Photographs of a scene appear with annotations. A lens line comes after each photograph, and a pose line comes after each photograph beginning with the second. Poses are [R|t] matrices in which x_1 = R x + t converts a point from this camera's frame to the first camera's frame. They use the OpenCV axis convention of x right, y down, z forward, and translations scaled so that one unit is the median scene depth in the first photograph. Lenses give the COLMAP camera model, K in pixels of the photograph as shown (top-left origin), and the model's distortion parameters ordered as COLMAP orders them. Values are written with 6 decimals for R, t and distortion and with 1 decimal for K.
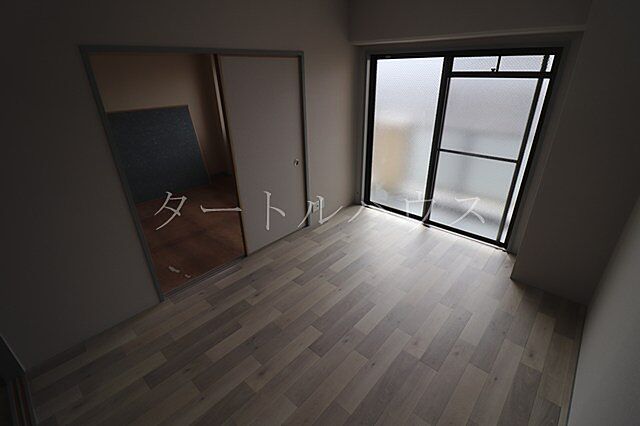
lens RADIAL K [[299.7, 0, 323.5], [0, 299.7, 210.9], [0, 0, 1]] dist [-0.015030, -0.000211]
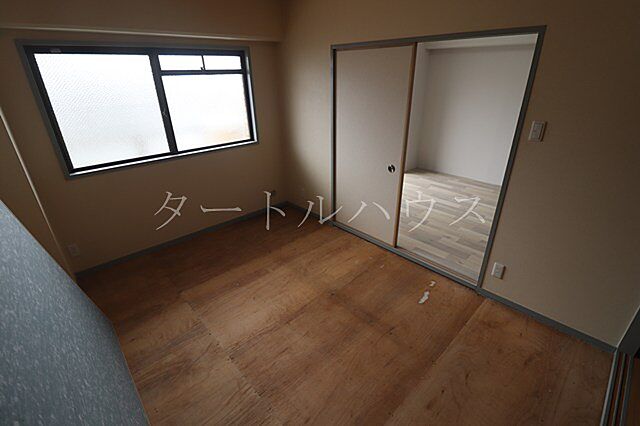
lens RADIAL K [[299.7, 0, 323.5], [0, 299.7, 210.9], [0, 0, 1]] dist [-0.015030, -0.000211]
pose [[0.077731, -0.422489, 0.903029, -0.747363], [0.426442, 0.832818, 0.352933, -0.272816], [-0.901169, 0.357656, 0.244903, 0.605357]]
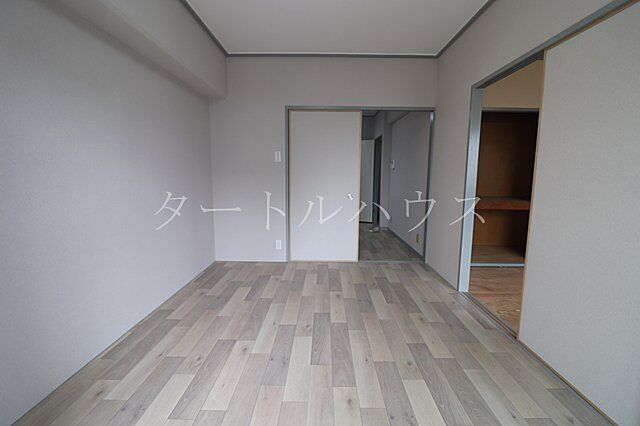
lens RADIAL K [[299.7, 0, 323.5], [0, 299.7, 210.9], [0, 0, 1]] dist [-0.015030, -0.000211]
pose [[-0.748932, 0.088786, -0.656672, 0.299921], [-0.282475, 0.853657, 0.437582, -0.164939], [0.599423, 0.513212, -0.614251, 0.647101]]
